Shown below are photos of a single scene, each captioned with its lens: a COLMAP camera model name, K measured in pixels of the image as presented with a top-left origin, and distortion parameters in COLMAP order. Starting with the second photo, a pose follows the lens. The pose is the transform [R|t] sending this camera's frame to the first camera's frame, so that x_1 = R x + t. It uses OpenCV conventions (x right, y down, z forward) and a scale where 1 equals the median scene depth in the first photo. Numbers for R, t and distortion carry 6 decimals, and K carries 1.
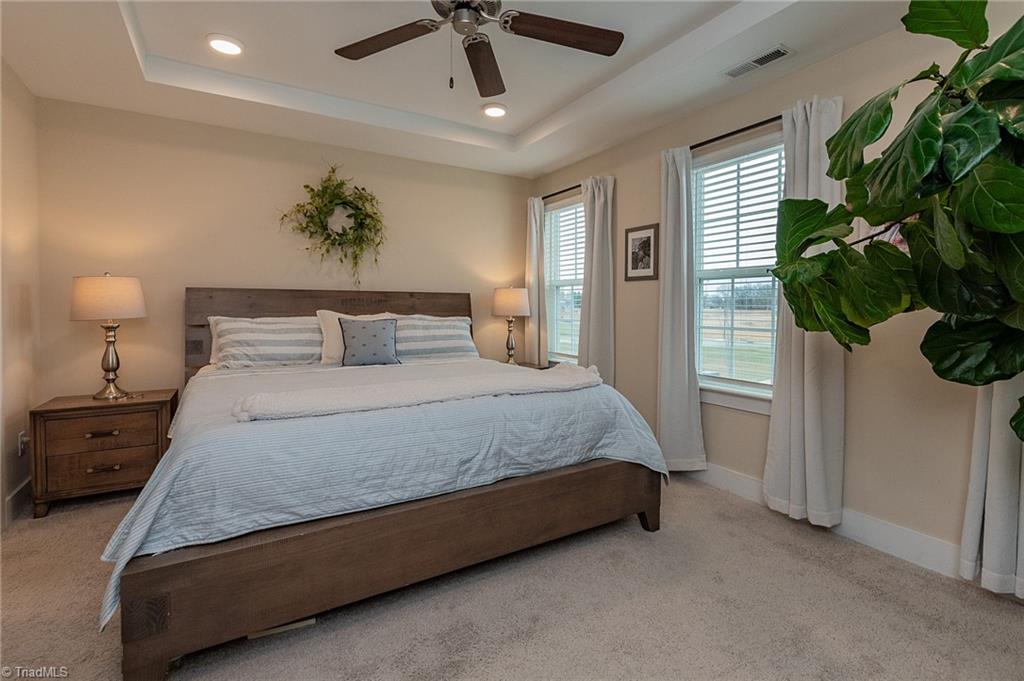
lens RADIAL K [[460.5, 0, 512.0], [0, 460.5, 340.5], [0, 0, 1]] dist [-0.000855, -0.000195]
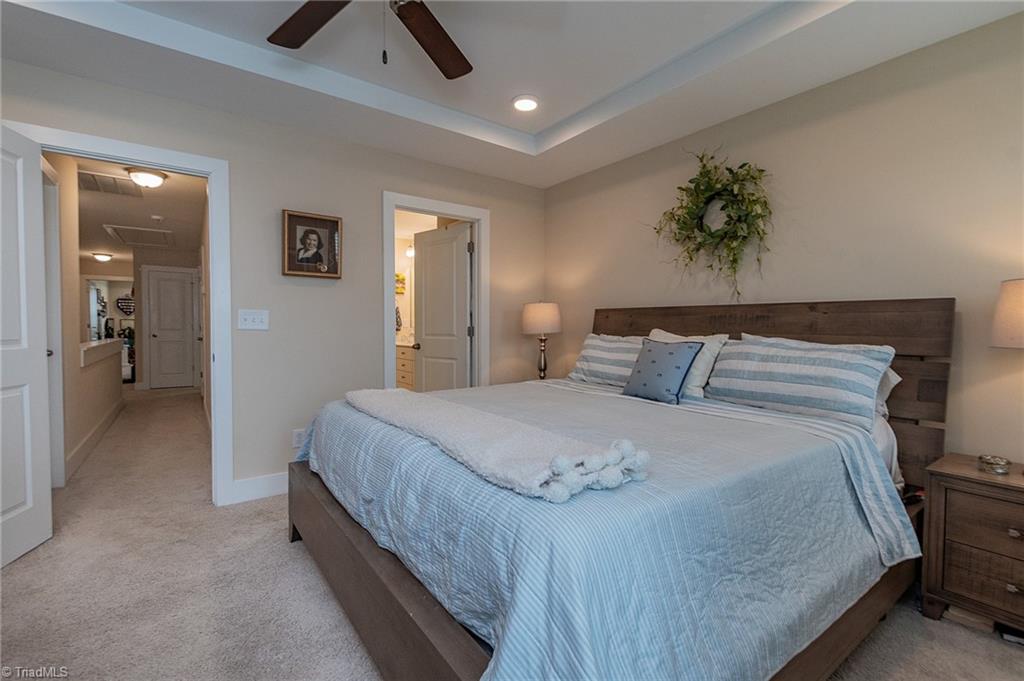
lens RADIAL K [[460.5, 0, 512.0], [0, 460.5, 340.5], [0, 0, 1]] dist [-0.000855, -0.000195]
pose [[0.093277, 0.029764, -0.995195, 0.409051], [-0.082070, 0.996381, 0.022108, -0.039431], [0.992252, 0.079613, 0.095382, 0.620105]]
